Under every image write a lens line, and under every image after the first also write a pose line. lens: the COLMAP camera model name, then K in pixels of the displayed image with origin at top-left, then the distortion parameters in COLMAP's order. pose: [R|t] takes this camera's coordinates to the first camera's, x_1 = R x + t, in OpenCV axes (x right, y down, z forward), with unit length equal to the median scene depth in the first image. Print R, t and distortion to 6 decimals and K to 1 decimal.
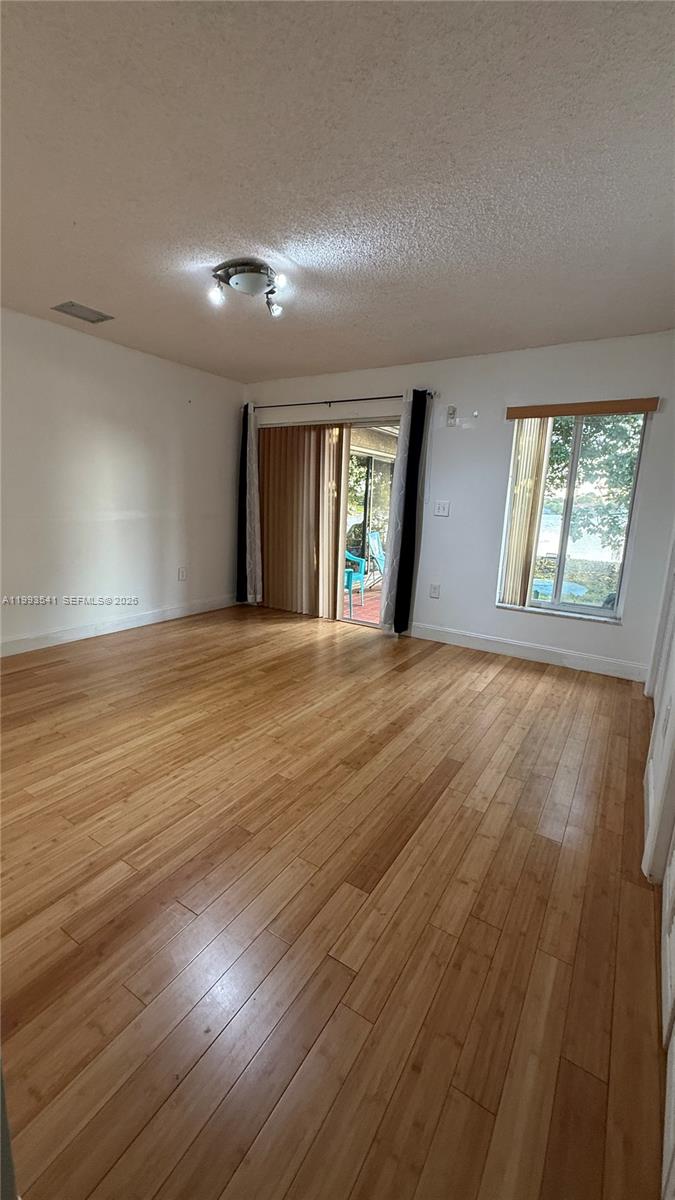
lens RADIAL K [[480.1, 0, 340.2], [0, 480.1, 604.5], [0, 0, 1]] dist [0.001009, -0.000209]
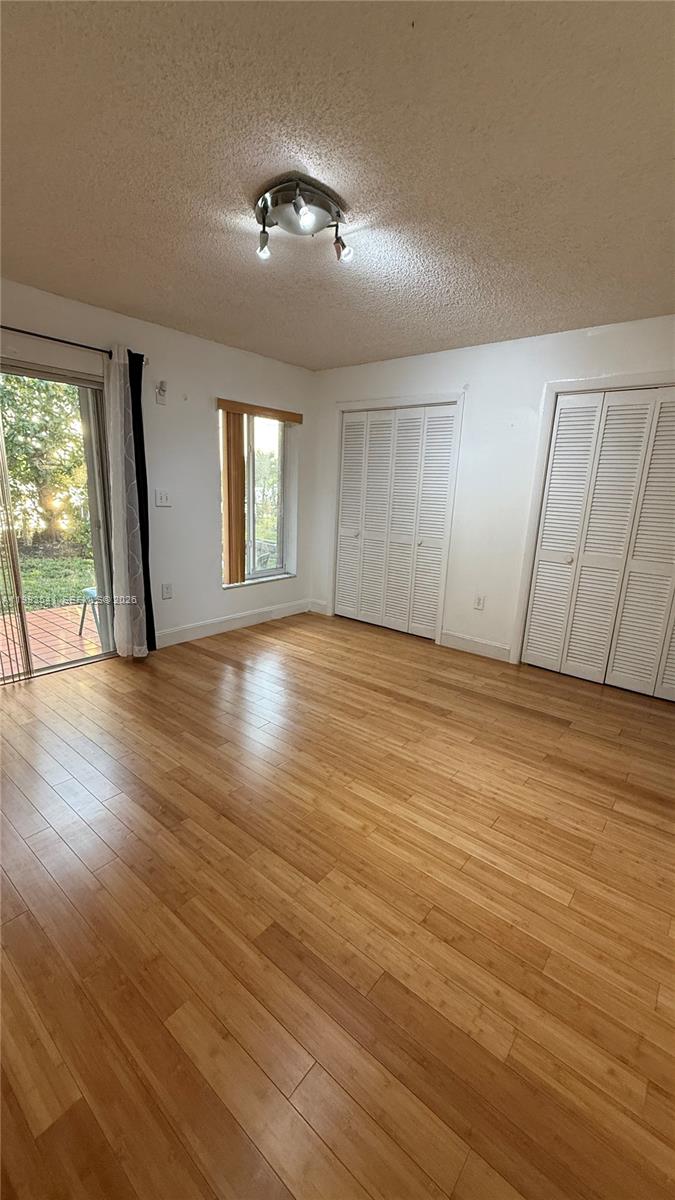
lens RADIAL K [[480.1, 0, 340.2], [0, 480.1, 604.5], [0, 0, 1]] dist [0.001009, -0.000209]
pose [[0.122749, -0.274111, 0.953832, -0.896575], [0.178029, 0.951592, 0.250557, -0.245913], [-0.976339, 0.139054, 0.165606, 0.783963]]
